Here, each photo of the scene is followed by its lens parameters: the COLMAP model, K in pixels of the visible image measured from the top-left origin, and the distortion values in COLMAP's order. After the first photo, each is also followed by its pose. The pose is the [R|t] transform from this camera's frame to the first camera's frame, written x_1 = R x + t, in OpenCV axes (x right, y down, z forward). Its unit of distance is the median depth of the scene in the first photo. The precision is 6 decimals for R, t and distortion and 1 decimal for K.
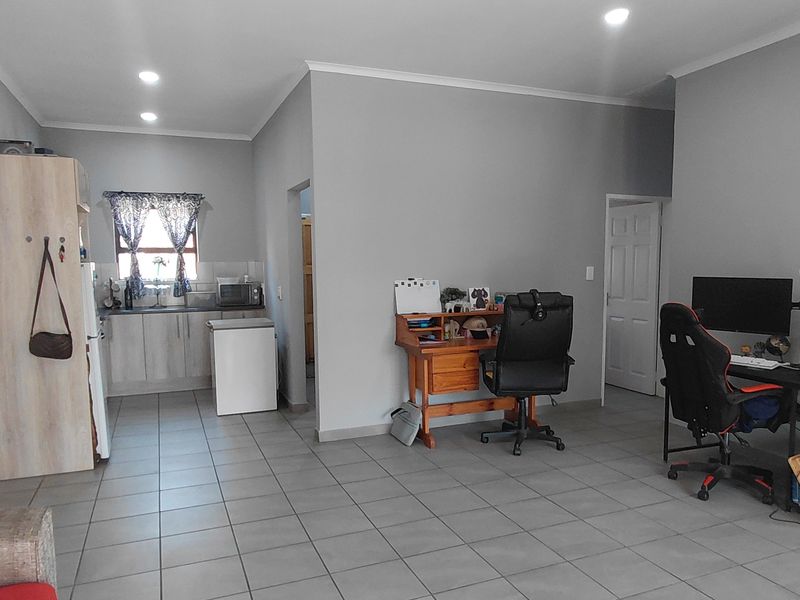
lens RADIAL K [[592.6, 0, 400.0], [0, 592.6, 300.0], [0, 0, 1]] dist [0.000316, 0.002020]
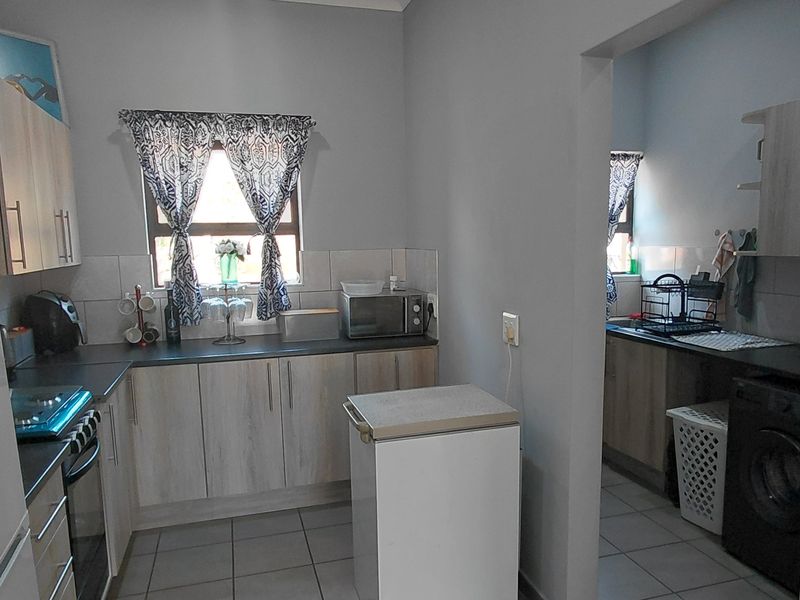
lens RADIAL K [[592.6, 0, 400.0], [0, 592.6, 300.0], [0, 0, 1]] dist [0.000316, 0.002020]
pose [[0.994265, 0.003717, -0.106875, -0.209520], [0.000209, 0.999326, 0.036700, -0.042279], [0.106940, -0.036512, 0.993595, 0.514889]]
